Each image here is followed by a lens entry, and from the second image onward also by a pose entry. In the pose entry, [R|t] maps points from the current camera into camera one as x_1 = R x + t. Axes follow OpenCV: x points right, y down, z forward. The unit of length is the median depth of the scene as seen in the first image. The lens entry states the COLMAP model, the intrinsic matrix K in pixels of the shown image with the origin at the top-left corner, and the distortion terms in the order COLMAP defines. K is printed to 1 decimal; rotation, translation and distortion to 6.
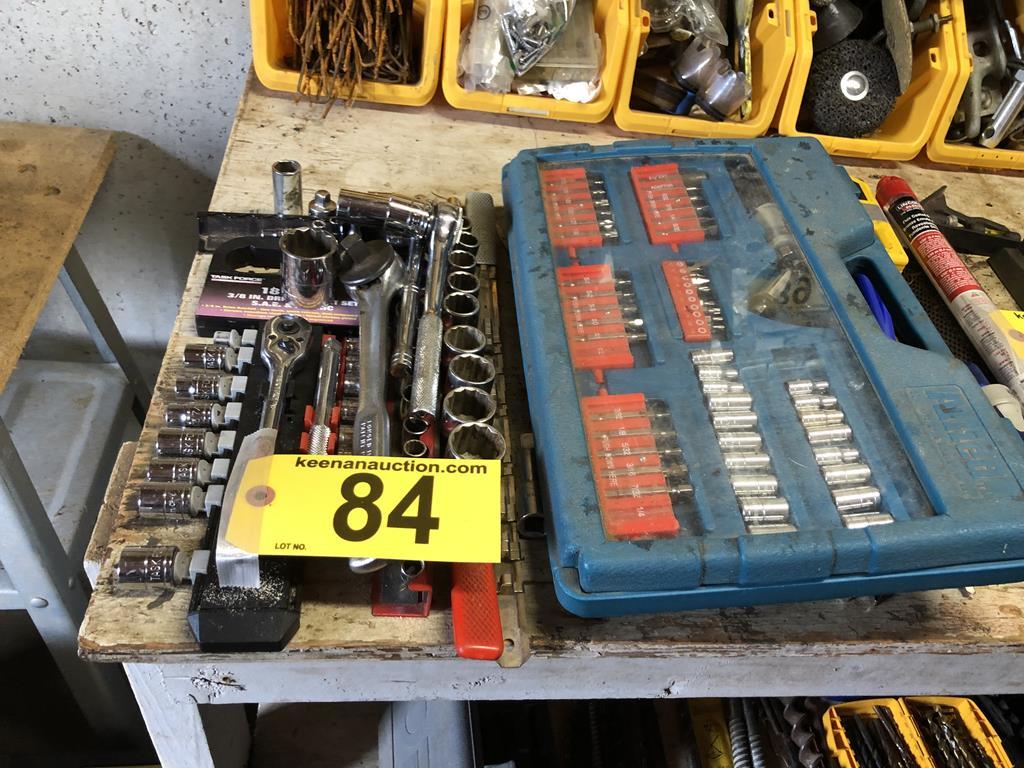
lens RADIAL K [[863.2, 0, 512.0], [0, 863.2, 384.0], [0, 0, 1]] dist [0.036975, -0.012282]
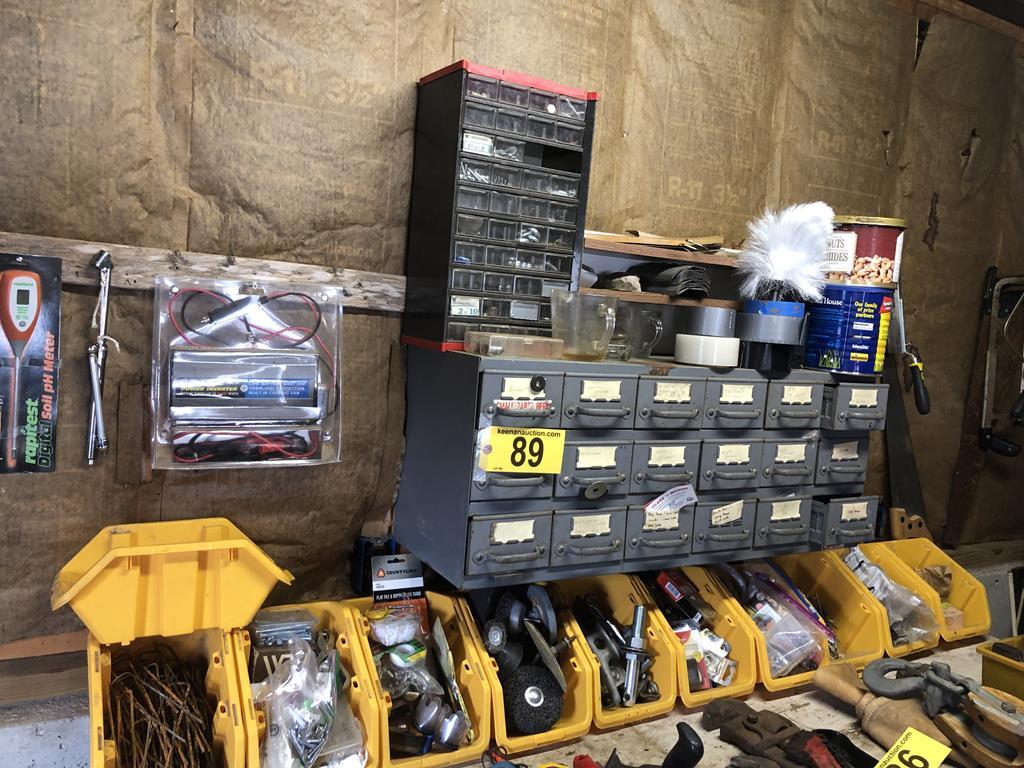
lens RADIAL K [[863.2, 0, 512.0], [0, 863.2, 384.0], [0, 0, 1]] dist [0.036975, -0.012282]
pose [[0.910918, -0.136699, 0.389284, -0.133504], [0.333117, 0.800373, -0.498433, -0.051540], [-0.243437, 0.583709, 0.774611, -0.418799]]
